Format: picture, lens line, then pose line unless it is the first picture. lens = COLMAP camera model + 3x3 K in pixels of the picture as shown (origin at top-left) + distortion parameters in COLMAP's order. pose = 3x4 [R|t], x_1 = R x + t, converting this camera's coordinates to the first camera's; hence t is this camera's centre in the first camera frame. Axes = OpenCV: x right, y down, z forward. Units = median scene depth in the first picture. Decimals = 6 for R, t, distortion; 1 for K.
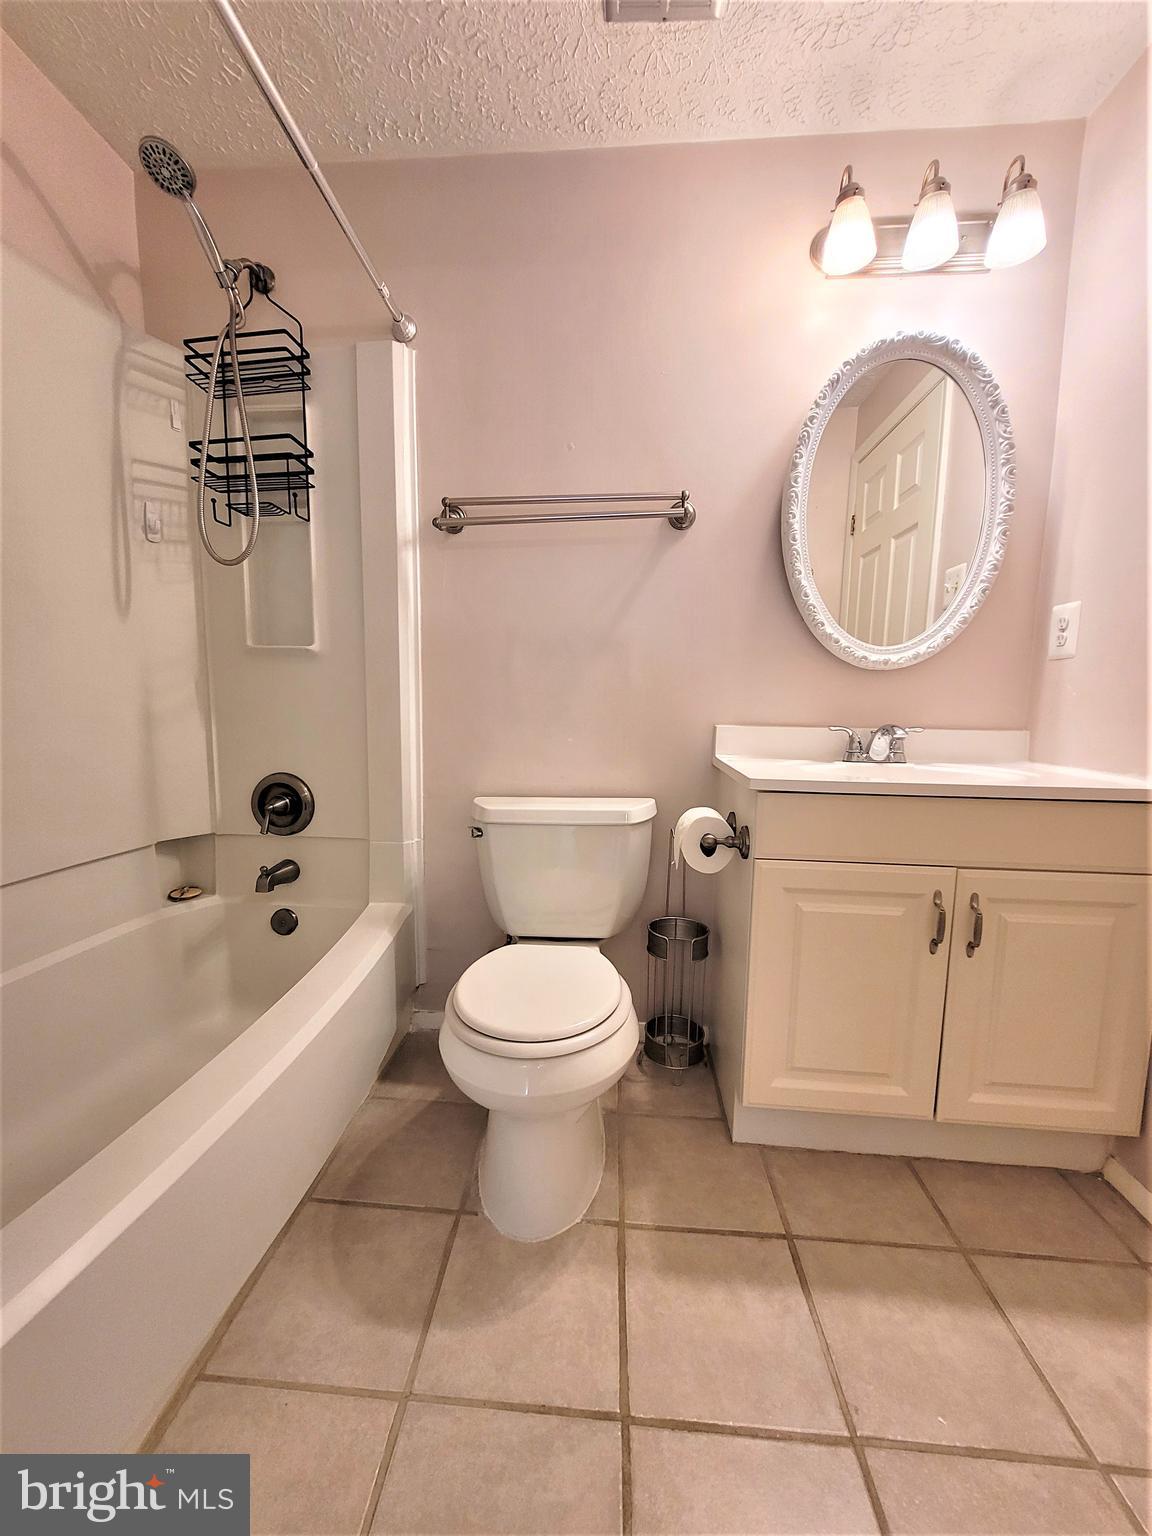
lens RADIAL K [[604.3, 0, 568.5], [0, 604.3, 771.1], [0, 0, 1]] dist [0.005327, -0.000480]
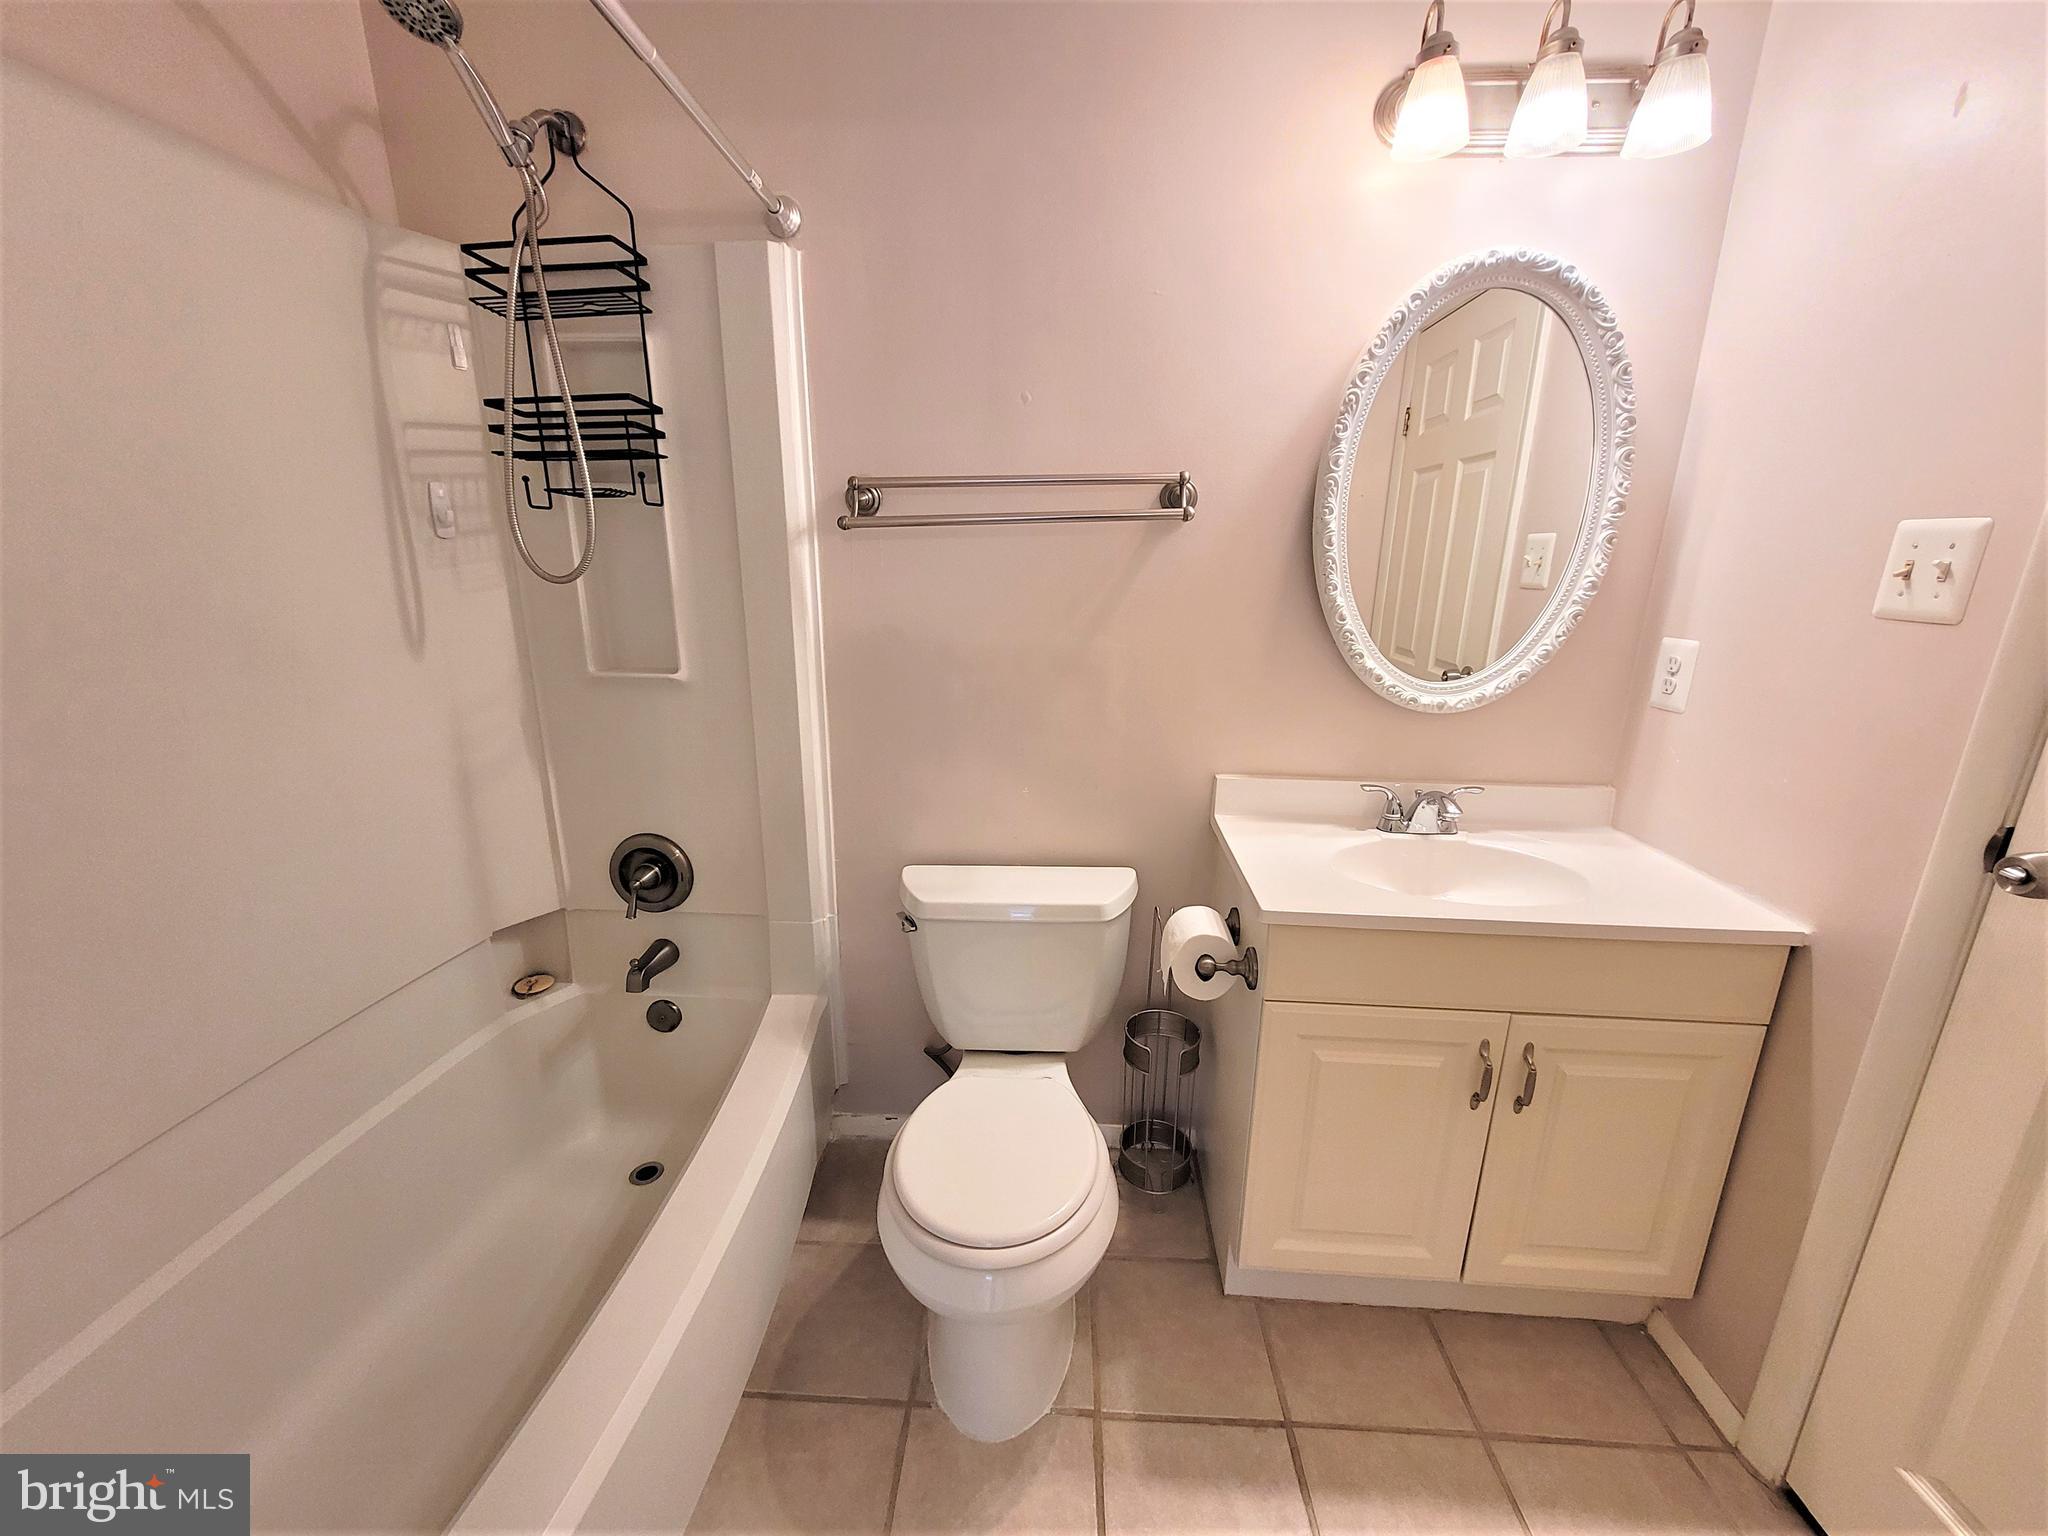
lens RADIAL K [[805.7, 0, 1023.0], [0, 805.7, 779.2], [0, 0, 1]] dist [0.005327, -0.000480]
pose [[0.999651, -0.009919, 0.024482, -0.029649], [0.006196, 0.989011, 0.147714, -0.250715], [-0.025678, -0.147511, 0.988727, -0.007191]]
